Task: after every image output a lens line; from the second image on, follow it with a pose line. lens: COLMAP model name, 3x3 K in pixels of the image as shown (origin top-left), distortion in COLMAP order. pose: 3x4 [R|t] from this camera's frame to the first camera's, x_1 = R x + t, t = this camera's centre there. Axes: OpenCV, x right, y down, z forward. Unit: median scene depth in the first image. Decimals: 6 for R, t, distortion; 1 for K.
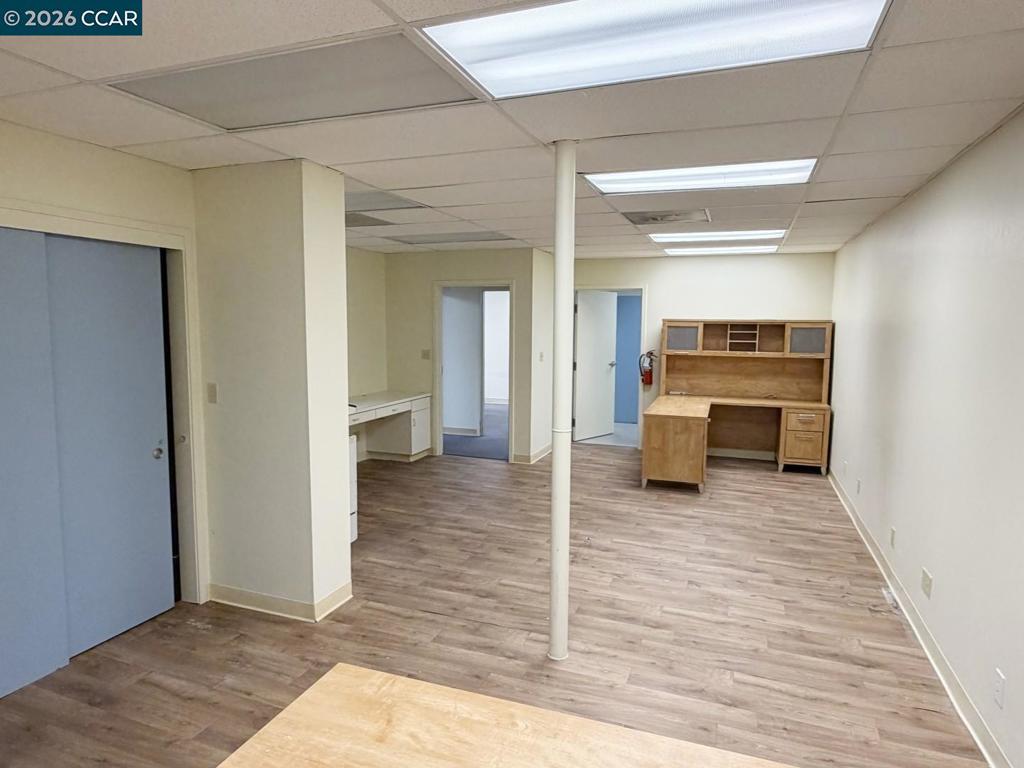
lens RADIAL K [[622.5, 0, 505.3], [0, 622.5, 392.0], [0, 0, 1]] dist [0.007264, -0.000482]
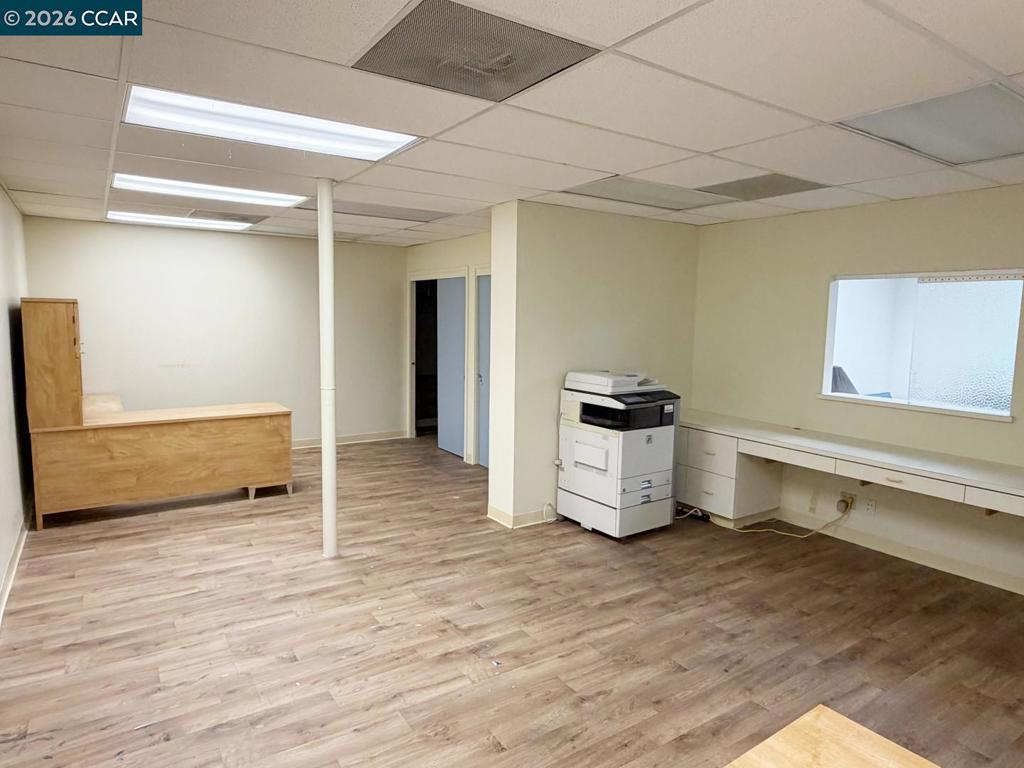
lens RADIAL K [[622.5, 0, 506.9], [0, 622.5, 374.2], [0, 0, 1]] dist [0.007264, -0.000482]
pose [[-0.582126, 0.062704, -0.810677, 0.800747], [-0.114007, 0.980878, 0.157735, -0.187288], [0.805066, 0.184245, -0.563846, 1.713093]]
